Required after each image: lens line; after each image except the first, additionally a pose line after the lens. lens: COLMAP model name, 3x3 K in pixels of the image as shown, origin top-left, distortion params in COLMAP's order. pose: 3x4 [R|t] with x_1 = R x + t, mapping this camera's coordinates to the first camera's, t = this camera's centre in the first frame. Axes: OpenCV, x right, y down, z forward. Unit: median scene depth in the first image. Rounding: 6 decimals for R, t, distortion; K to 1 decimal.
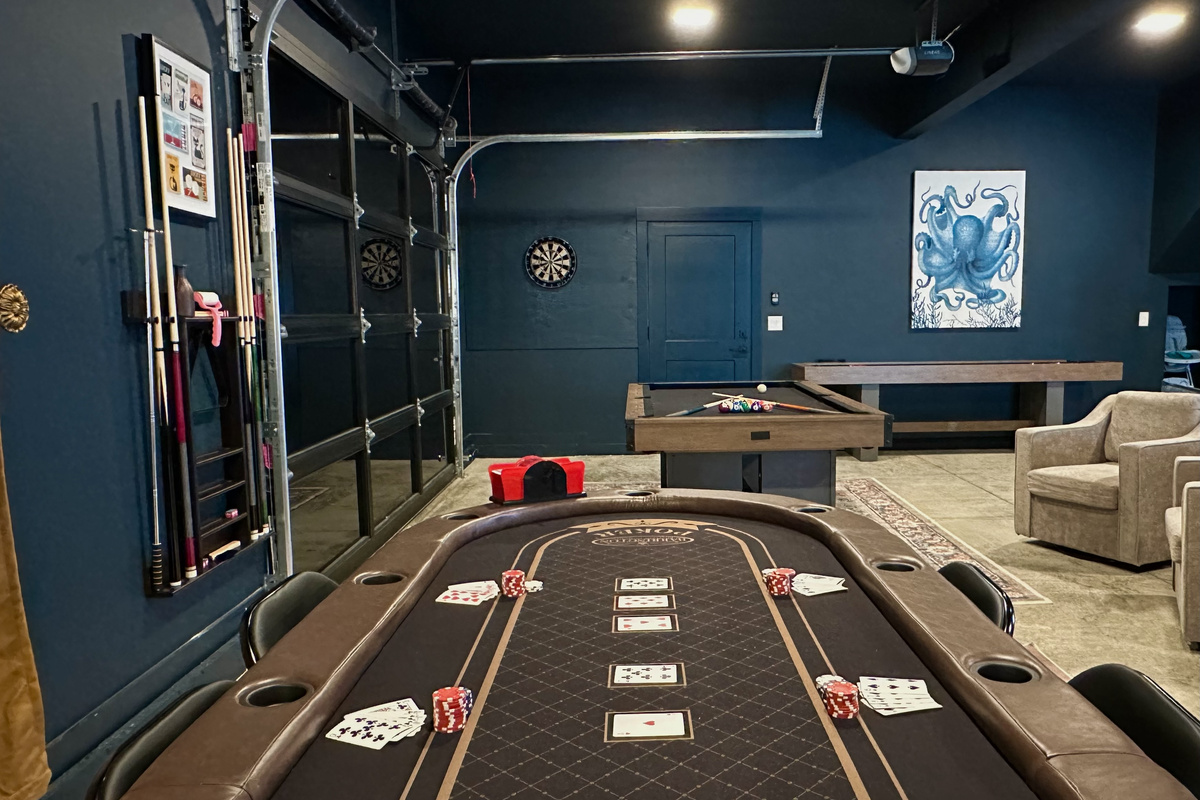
lens RADIAL K [[923.3, 0, 641.4], [0, 923.3, 426.7], [0, 0, 1]] dist [-0.011829, 0.005238]
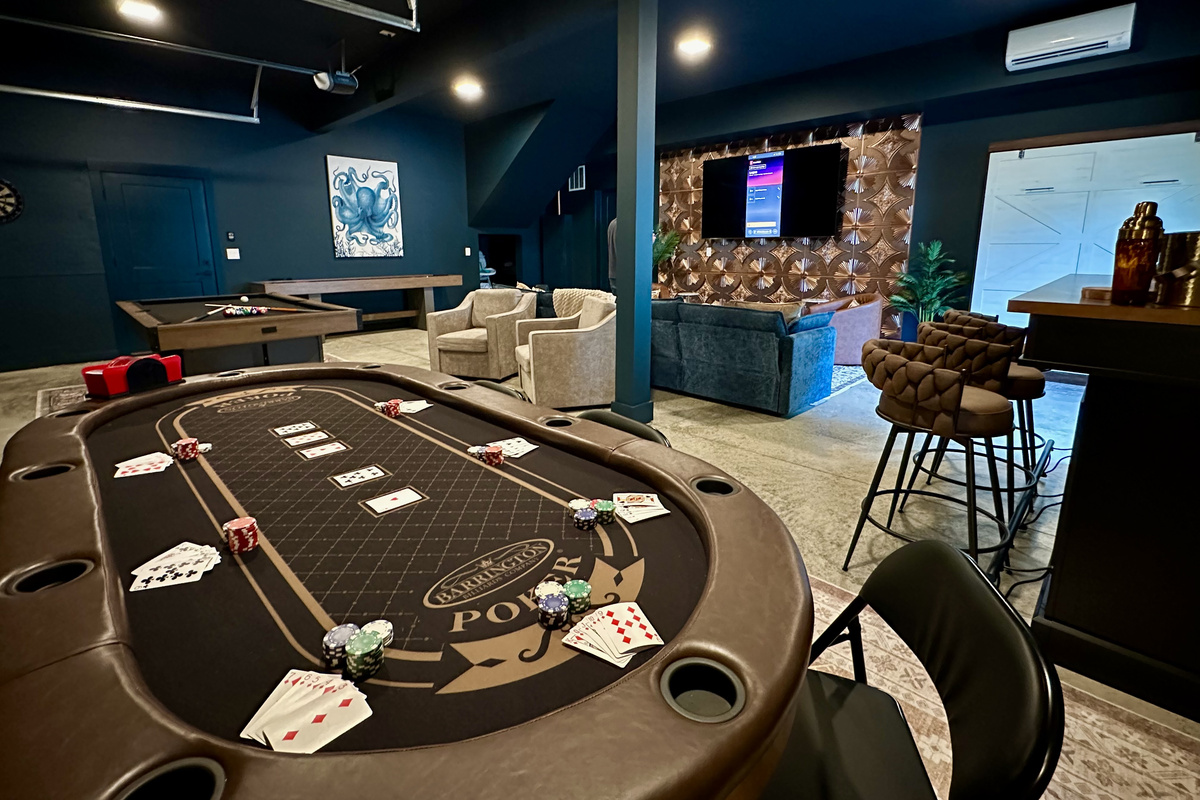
lens RADIAL K [[545.9, 0, 599.9], [0, 545.9, 348.7], [0, 0, 1]] dist [-0.002068, 0.000099]
pose [[0.733746, -0.115080, 0.669607, -0.019493], [0.075379, 0.993255, 0.088103, 0.000708], [-0.675229, -0.014171, 0.737472, 0.004943]]
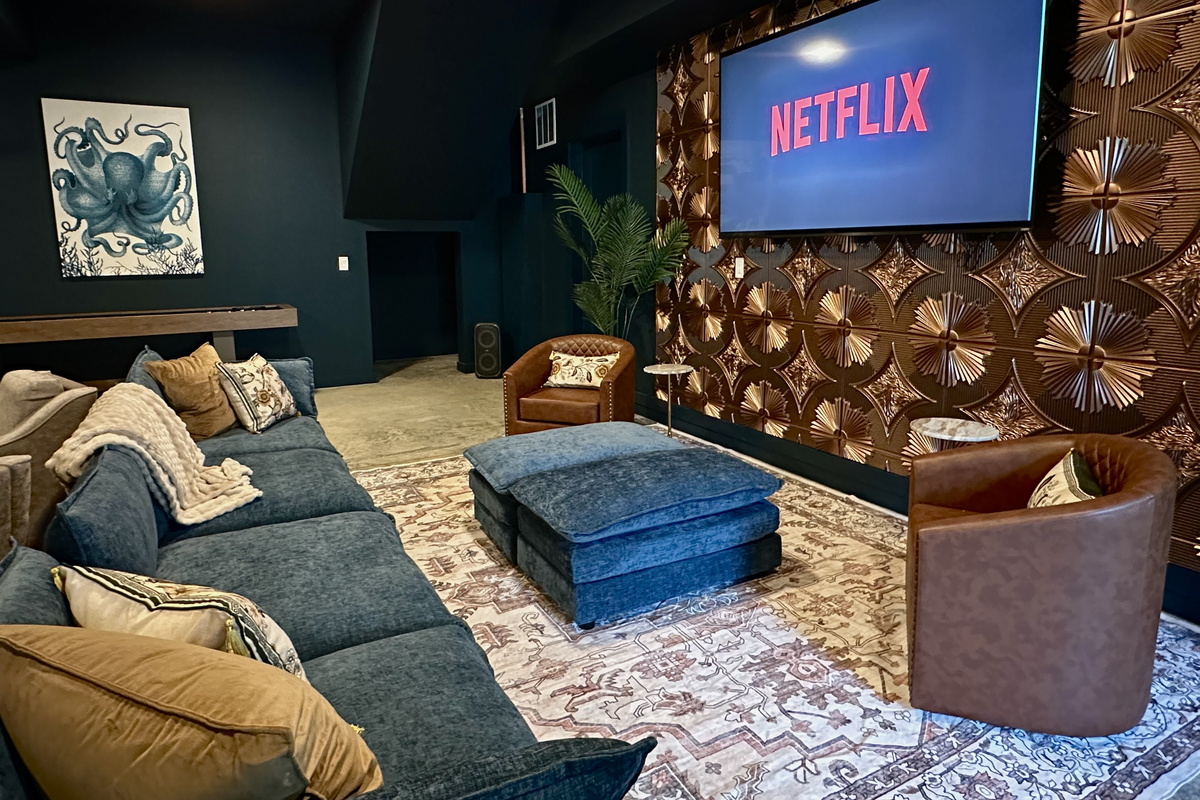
lens RADIAL K [[707.1, 0, 608.2], [0, 707.1, 349.0], [0, 0, 1]] dist [-0.000945, -0.003156]
pose [[0.898261, -0.060869, 0.435226, 0.479429], [0.052212, 0.998128, 0.031835, -0.032051], [-0.436350, -0.005872, 0.899758, 0.158842]]
